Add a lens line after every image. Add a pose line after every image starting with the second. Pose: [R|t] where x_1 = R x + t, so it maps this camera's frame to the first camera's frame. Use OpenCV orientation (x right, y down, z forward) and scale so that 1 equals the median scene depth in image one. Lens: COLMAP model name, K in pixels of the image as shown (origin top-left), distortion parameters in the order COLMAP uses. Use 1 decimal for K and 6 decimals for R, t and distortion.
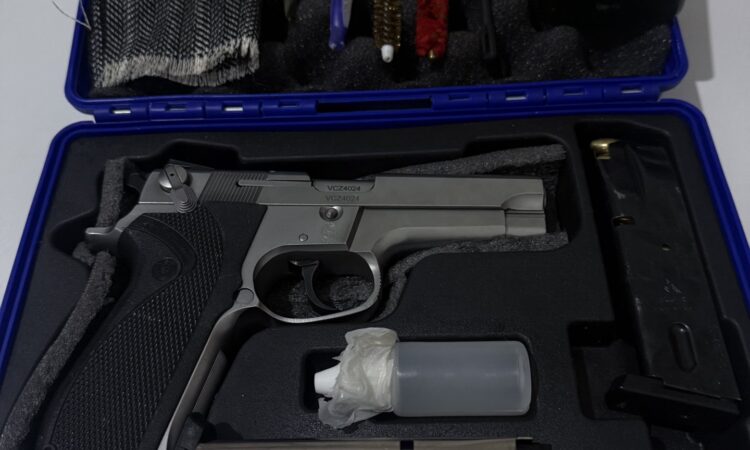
lens RADIAL K [[742.1, 0, 383.0], [0, 742.1, 217.1], [0, 0, 1]] dist [-0.013447, 0.000000]
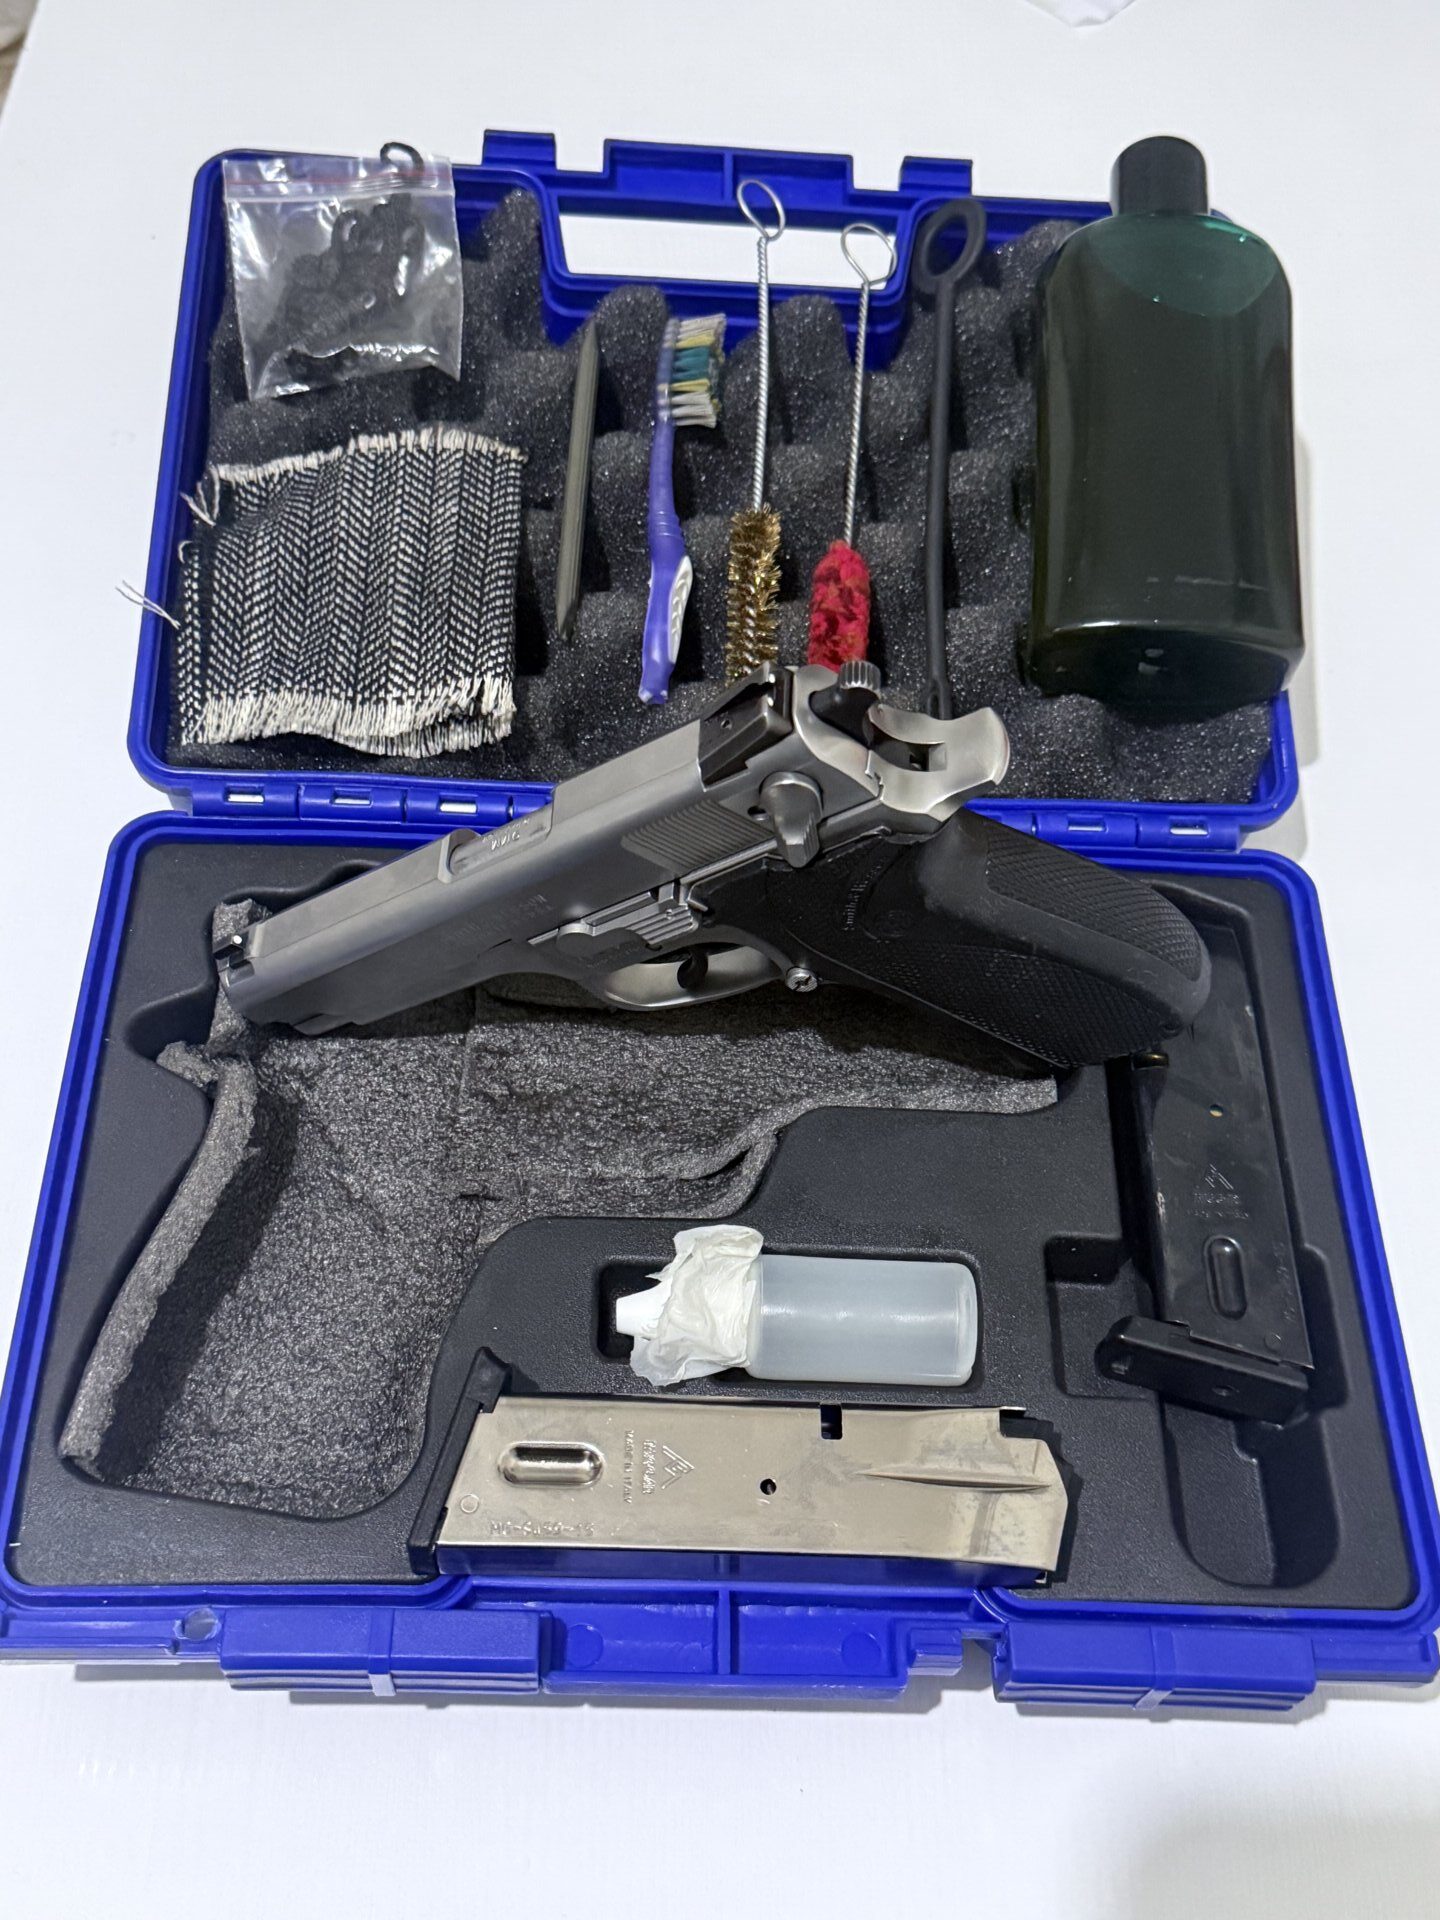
lens RADIAL K [[2200.5, 0, 708.9], [0, 2200.5, 958.2], [0, 0, 1]] dist [0.023503, 0.000000]
pose [[0.995149, 0.066388, 0.072598, -0.134417], [-0.066773, 0.997764, 0.002884, -0.056932], [-0.072244, -0.007718, 0.997357, -0.616028]]
